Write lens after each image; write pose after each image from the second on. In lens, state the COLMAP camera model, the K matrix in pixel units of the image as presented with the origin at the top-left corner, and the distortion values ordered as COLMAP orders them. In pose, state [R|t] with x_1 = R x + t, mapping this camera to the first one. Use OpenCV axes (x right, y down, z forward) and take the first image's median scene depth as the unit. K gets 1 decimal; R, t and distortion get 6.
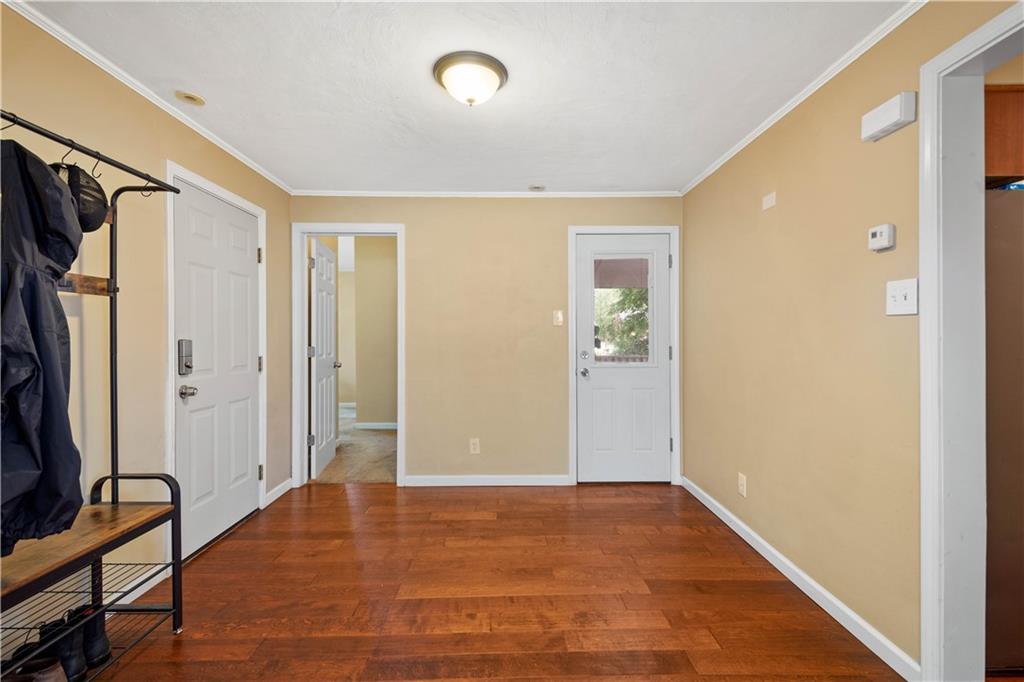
lens RADIAL K [[452.2, 0, 512.4], [0, 452.2, 337.1], [0, 0, 1]] dist [0.007959, -0.001644]
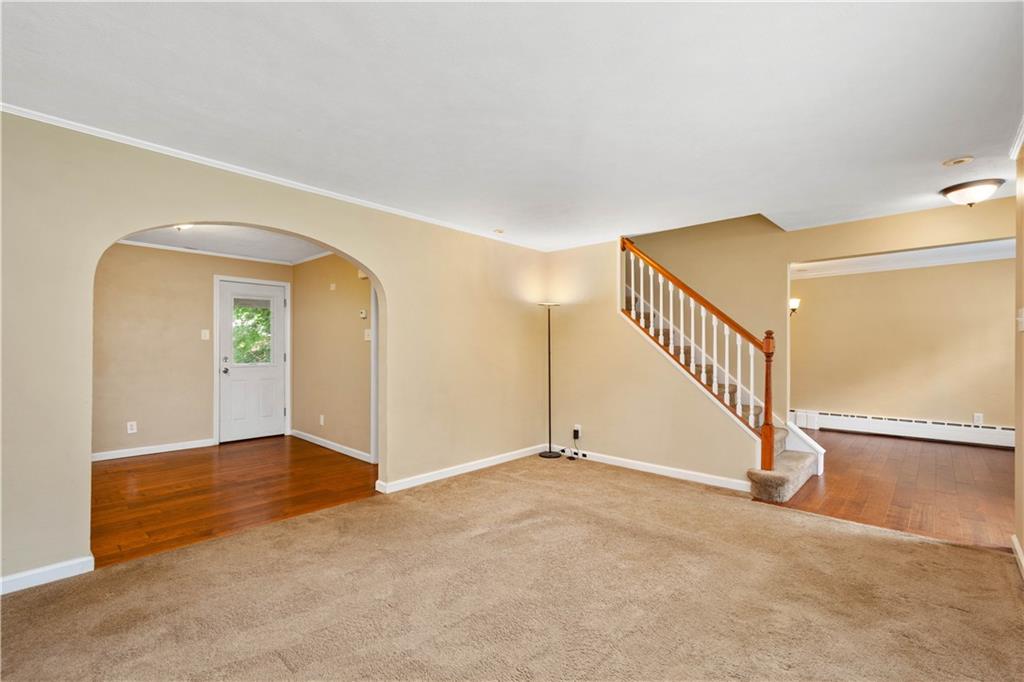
lens RADIAL K [[452.2, 0, 518.2], [0, 452.2, 348.0], [0, 0, 1]] dist [0.007959, -0.001644]
pose [[0.686302, 0.005231, 0.727298, -0.302694], [-0.004085, 0.999986, -0.003338, 0.001422], [-0.727305, -0.000680, 0.686314, -0.847772]]
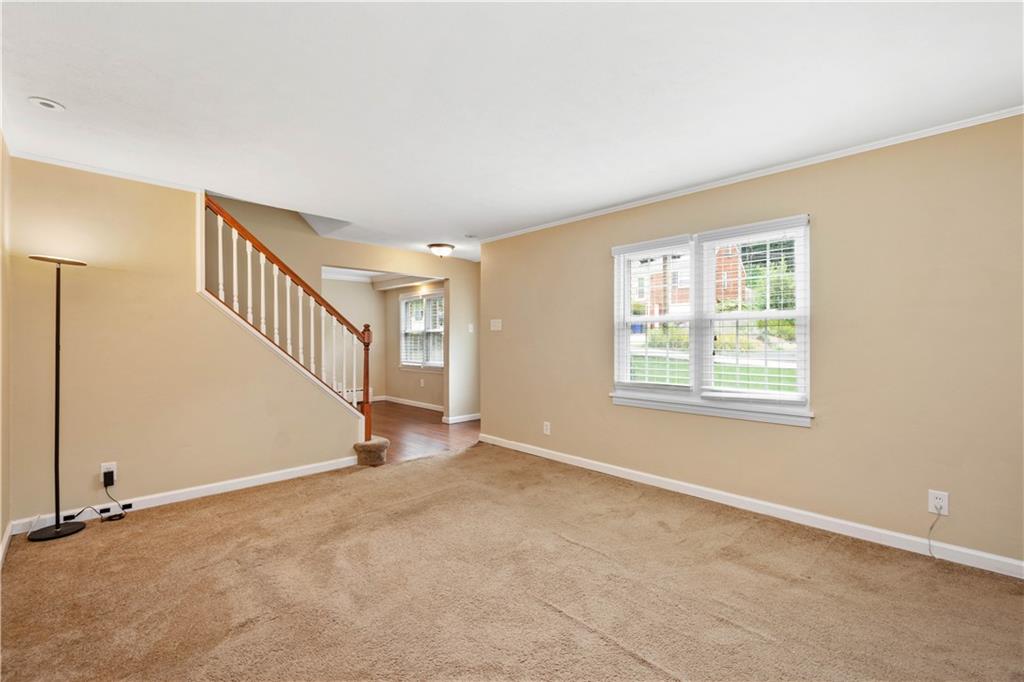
lens RADIAL K [[452.2, 0, 511.8], [0, 452.2, 338.6], [0, 0, 1]] dist [0.007959, -0.001644]
pose [[-0.697737, 0.004720, 0.716339, -0.319106], [0.001284, 0.999985, -0.005339, 0.002681], [-0.716353, -0.002805, -0.697732, 0.100380]]
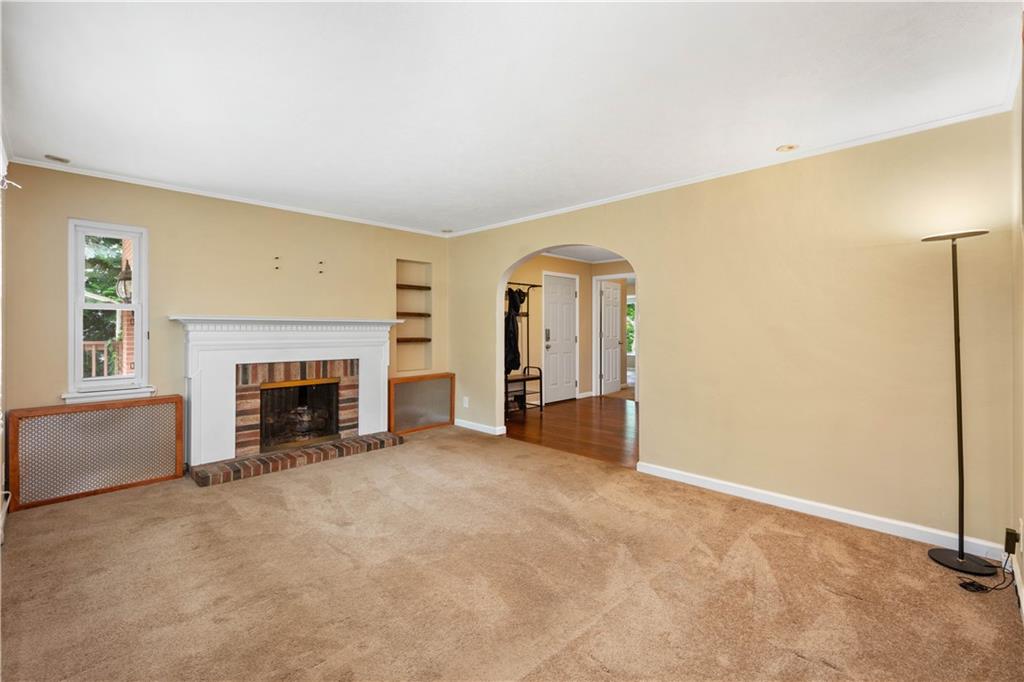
lens RADIAL K [[452.2, 0, 515.3], [0, 452.2, 330.6], [0, 0, 1]] dist [0.007959, -0.001644]
pose [[0.695479, 0.005389, -0.718526, 0.900208], [-0.000064, 0.999972, 0.007438, -0.004773], [0.718546, -0.005127, 0.695460, -0.865726]]
